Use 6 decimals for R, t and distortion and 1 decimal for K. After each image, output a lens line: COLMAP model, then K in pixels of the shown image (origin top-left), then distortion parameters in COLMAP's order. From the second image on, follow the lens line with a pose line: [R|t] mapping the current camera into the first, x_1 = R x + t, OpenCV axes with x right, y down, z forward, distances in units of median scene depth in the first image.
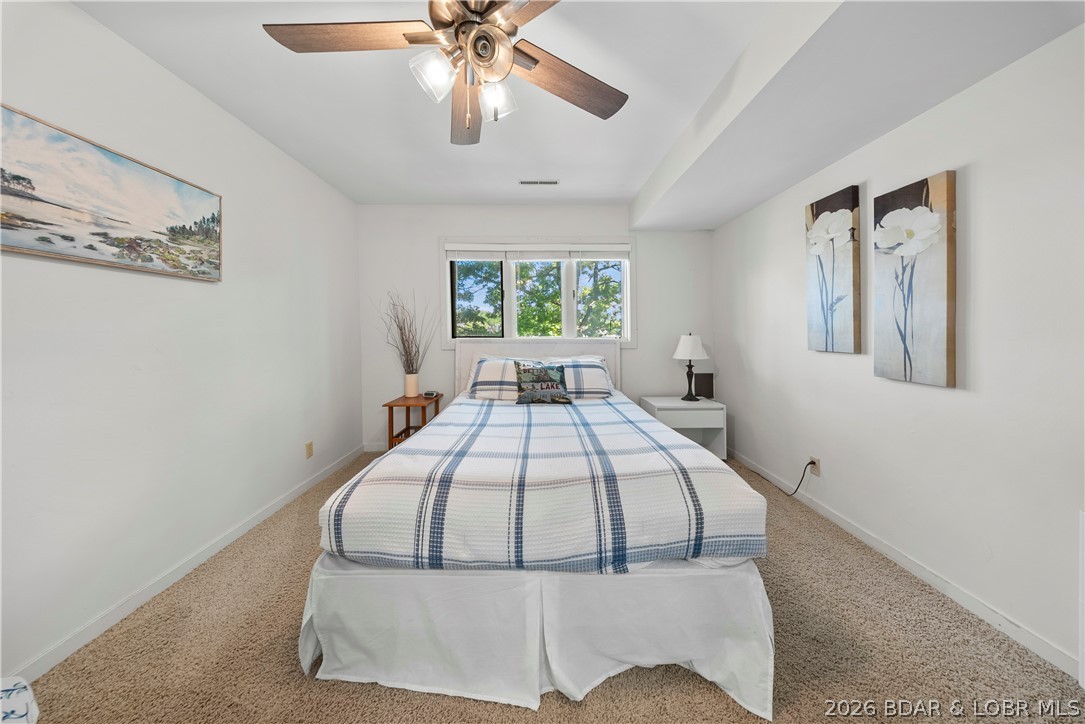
lens RADIAL K [[333.8, 0, 534.5], [0, 333.8, 333.7], [0, 0, 1]] dist [-0.000435, -0.001291]
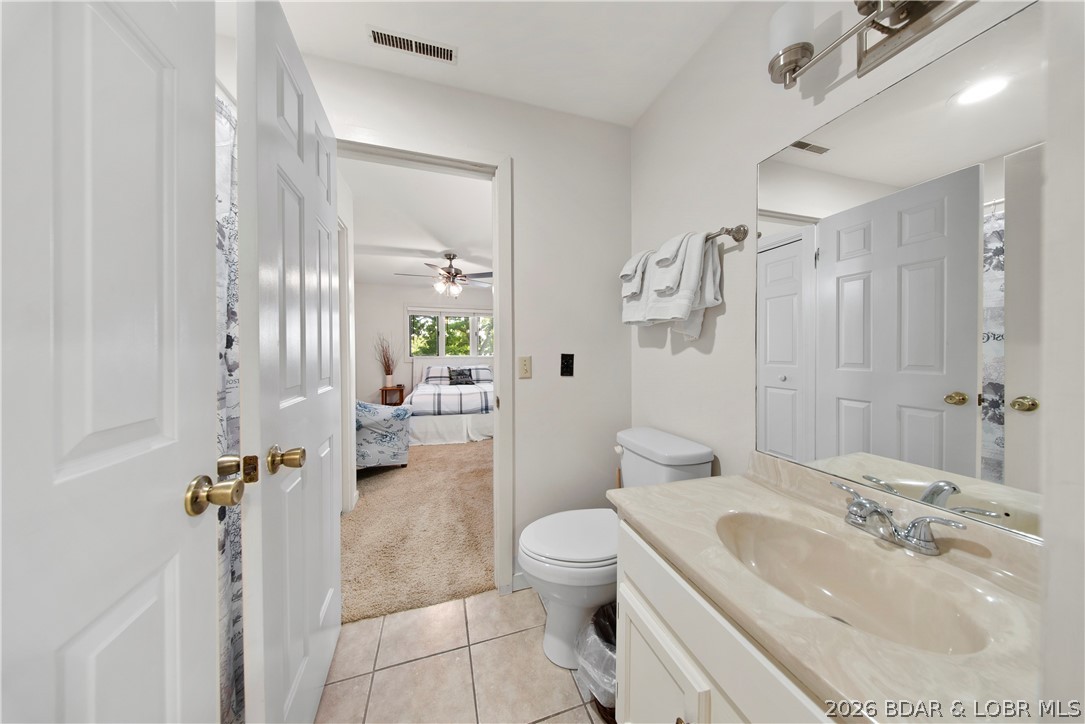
lens RADIAL K [[333.8, 0, 539.5], [0, 333.8, 355.7], [0, 0, 1]] dist [-0.000435, -0.001291]
pose [[0.954208, -0.000806, 0.299142, -0.150841], [0.000028, 0.999997, 0.002606, 0.007261], [-0.299143, -0.002478, 0.954205, -1.336398]]
